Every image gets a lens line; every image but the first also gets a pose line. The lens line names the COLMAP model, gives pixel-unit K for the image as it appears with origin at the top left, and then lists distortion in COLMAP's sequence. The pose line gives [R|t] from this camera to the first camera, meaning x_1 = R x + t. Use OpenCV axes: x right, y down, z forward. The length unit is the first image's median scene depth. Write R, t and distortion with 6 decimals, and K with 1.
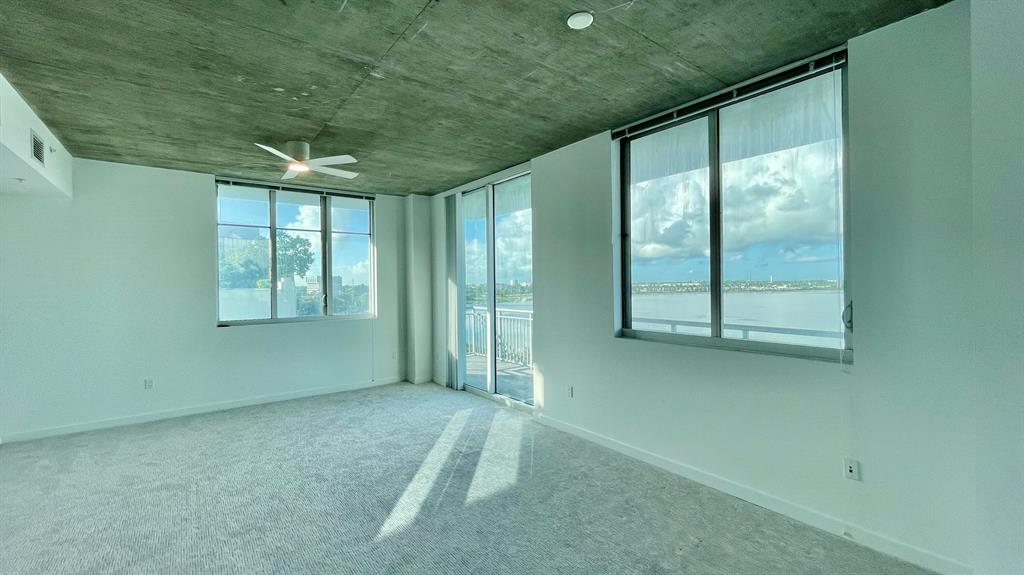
lens RADIAL K [[421.6, 0, 510.5], [0, 421.6, 284.8], [0, 0, 1]] dist [0.001658, -0.000672]
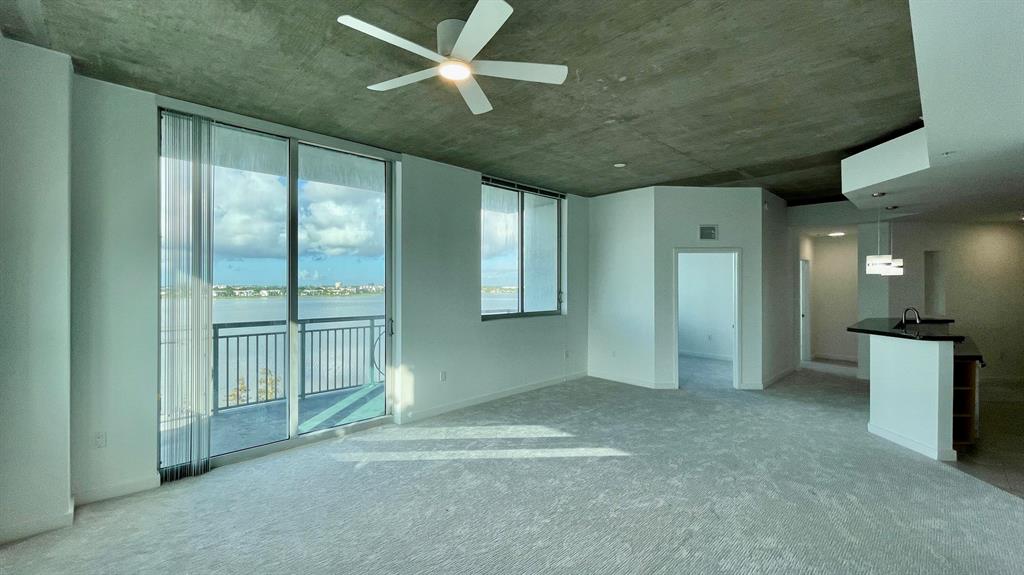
lens RADIAL K [[421.6, 0, 513.7], [0, 421.6, 285.1], [0, 0, 1]] dist [0.001658, -0.000672]
pose [[-0.117882, 0.011496, 0.992961, -1.105988], [0.003894, 0.999931, -0.011115, 0.017944], [-0.993020, 0.002556, -0.117919, 1.020181]]
